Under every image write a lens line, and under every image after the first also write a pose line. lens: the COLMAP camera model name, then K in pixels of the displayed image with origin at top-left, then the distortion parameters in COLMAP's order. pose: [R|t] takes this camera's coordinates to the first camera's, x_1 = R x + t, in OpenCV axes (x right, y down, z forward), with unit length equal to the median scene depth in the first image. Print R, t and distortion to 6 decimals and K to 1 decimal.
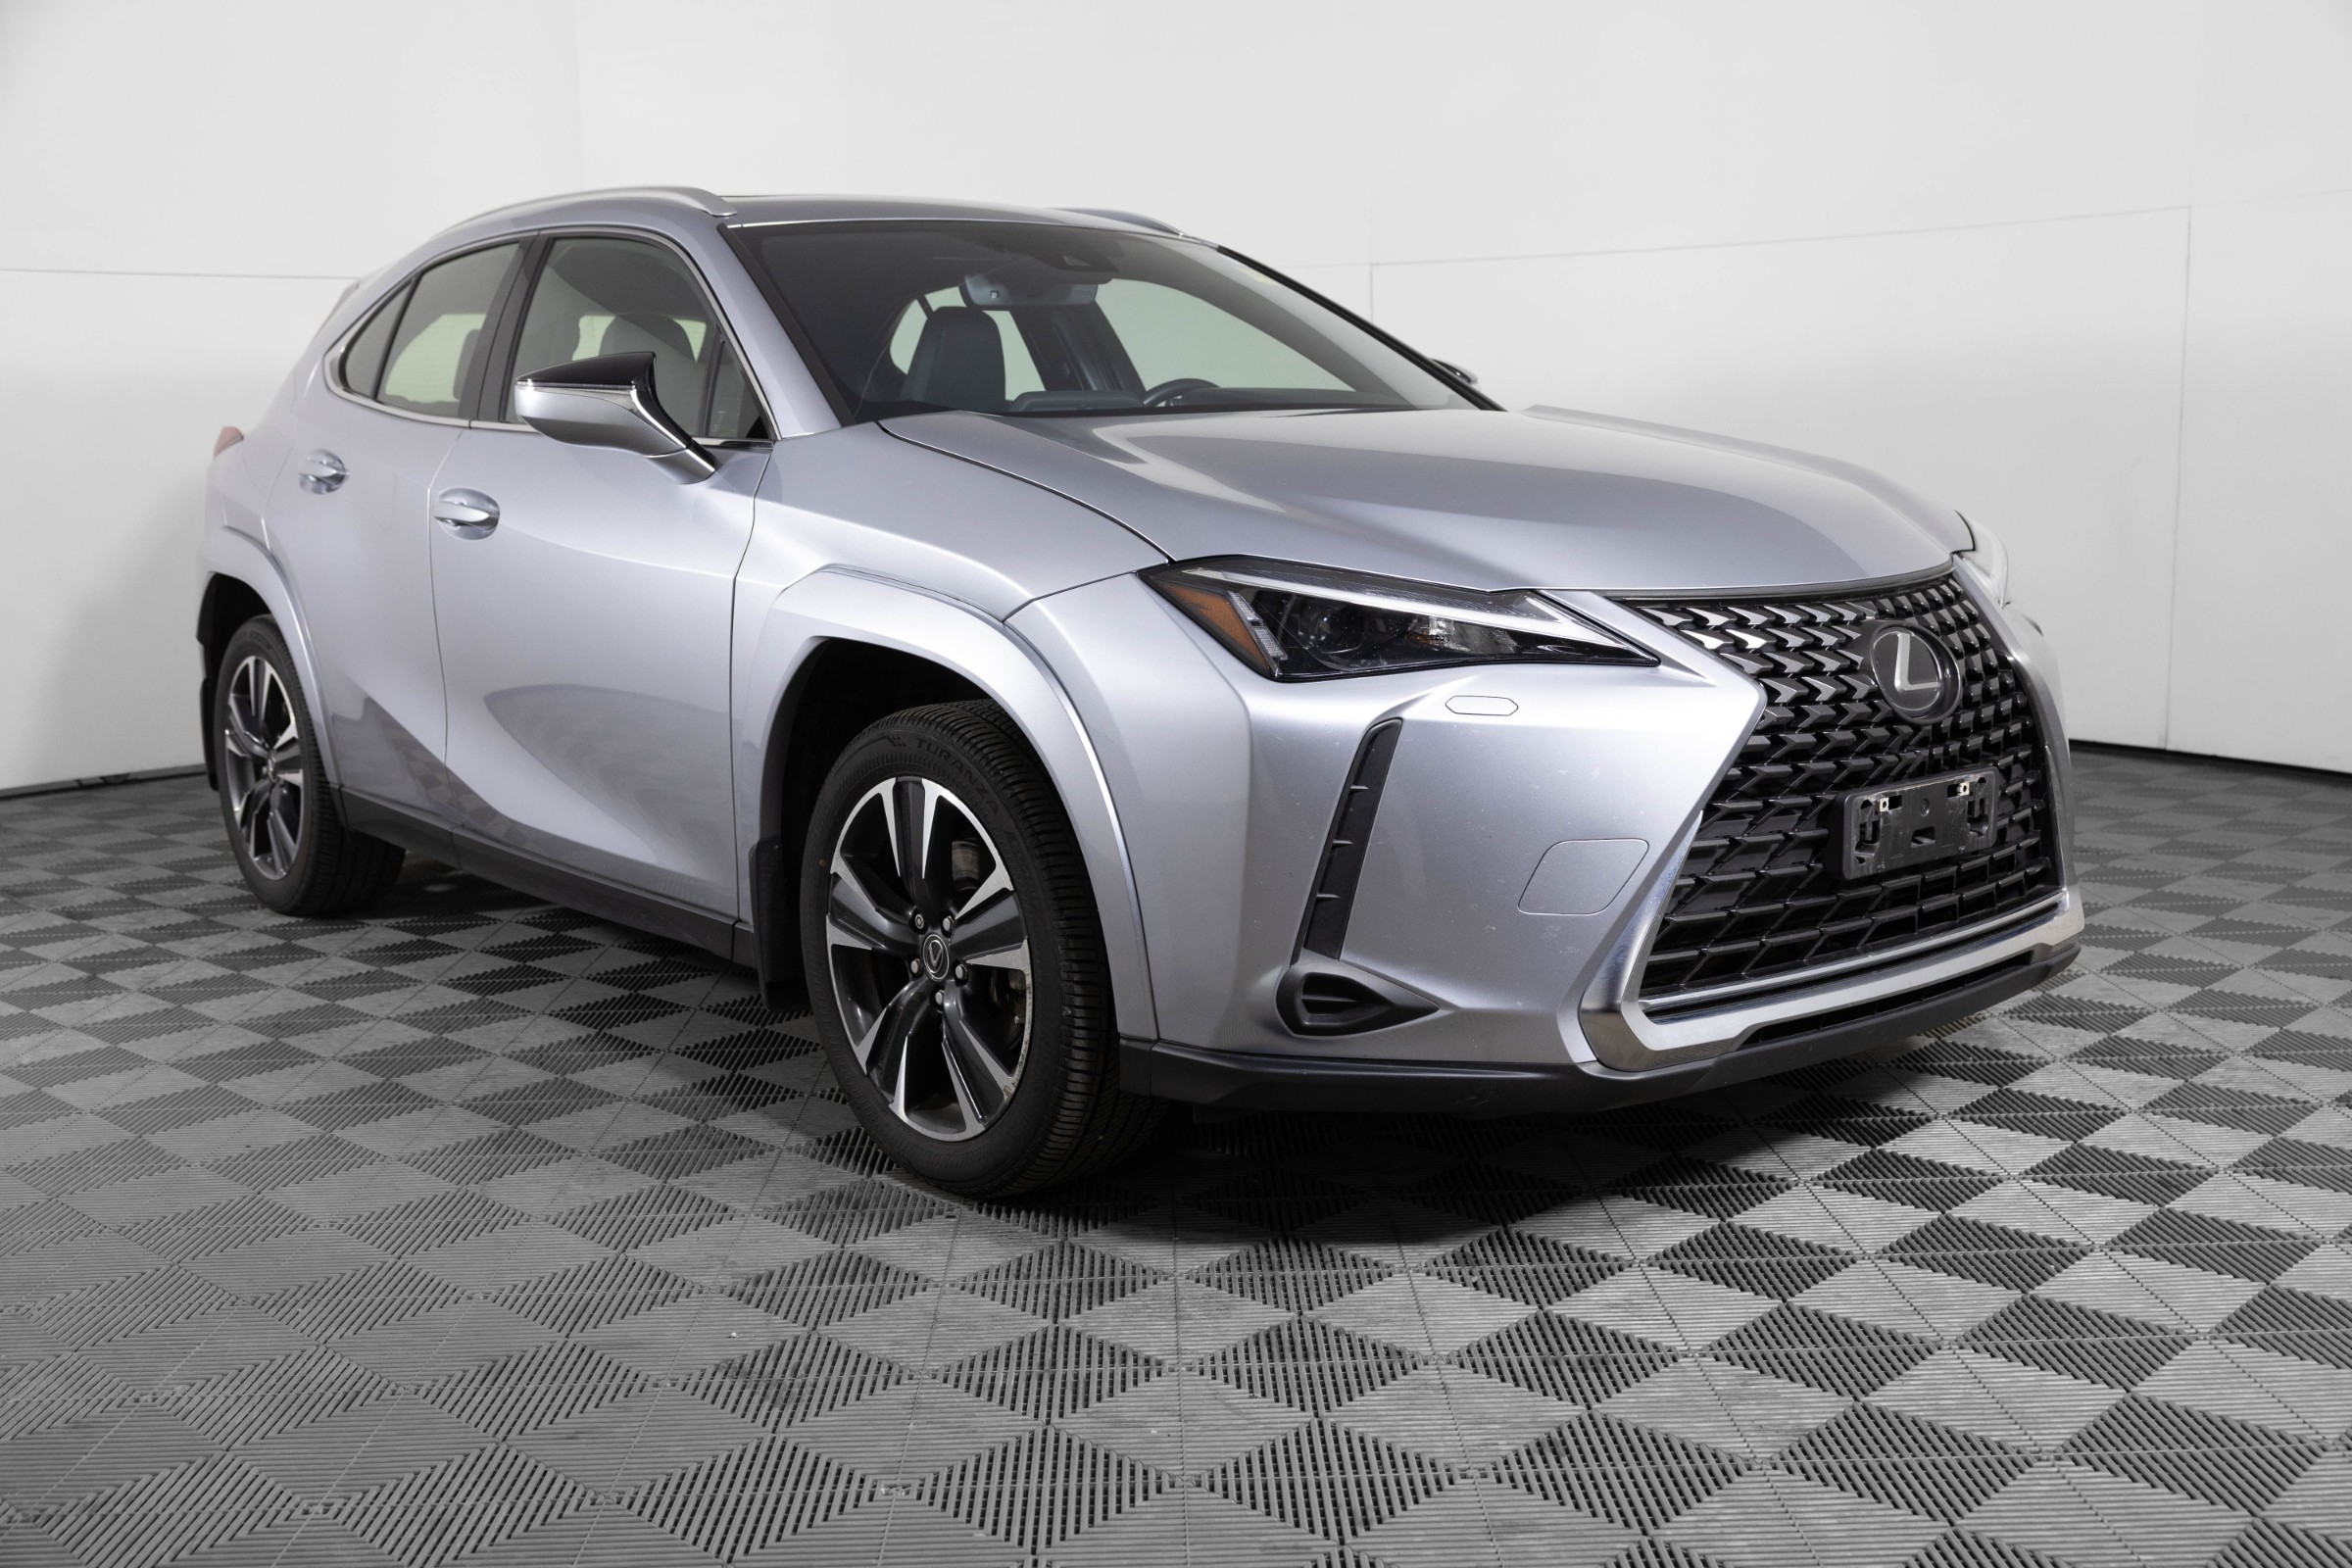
lens RADIAL K [[2413.4, 0, 1176.0], [0, 2413.4, 784.0], [0, 0, 1]] dist [0.008870, 0.013860]
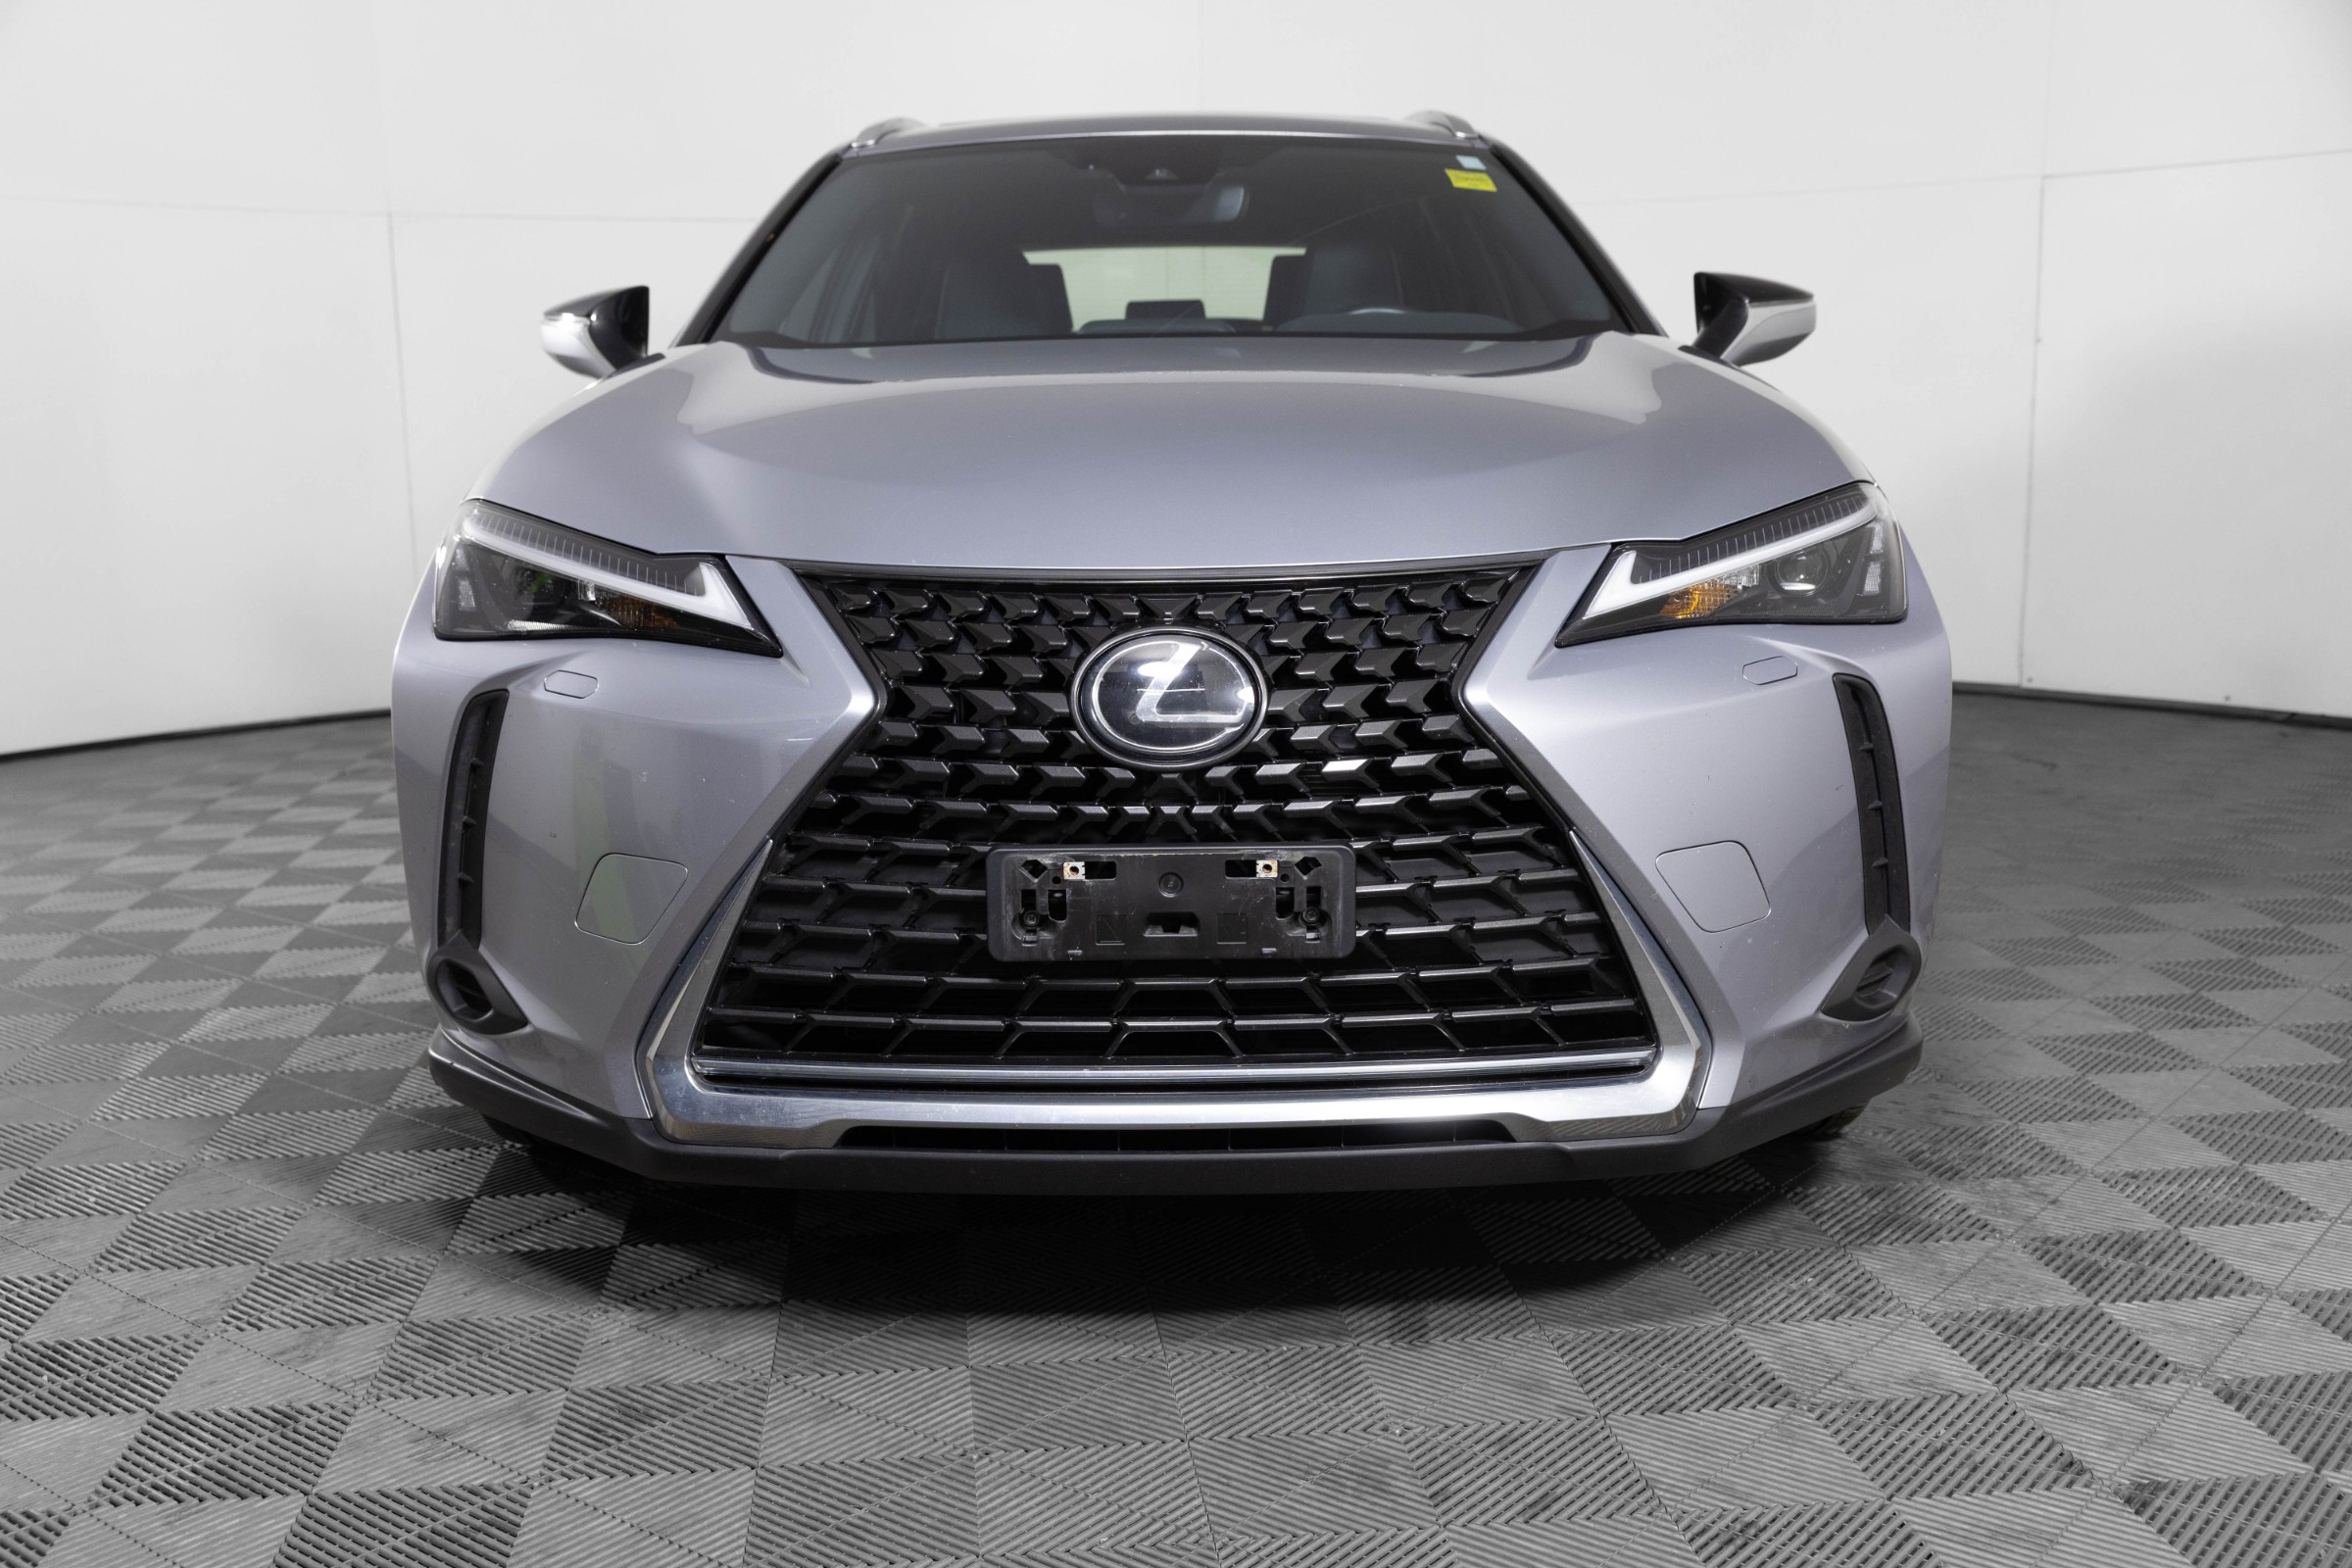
lens RADIAL K [[2366.5, 0, 1175.1], [0, 2366.5, 850.0], [0, 0, 1]] dist [-0.004285, -0.003979]
pose [[0.733641, 0.132026, -0.666588, 0.799877], [-0.093531, 0.991227, 0.093386, -0.068577], [0.673070, -0.006165, 0.739553, 0.483979]]
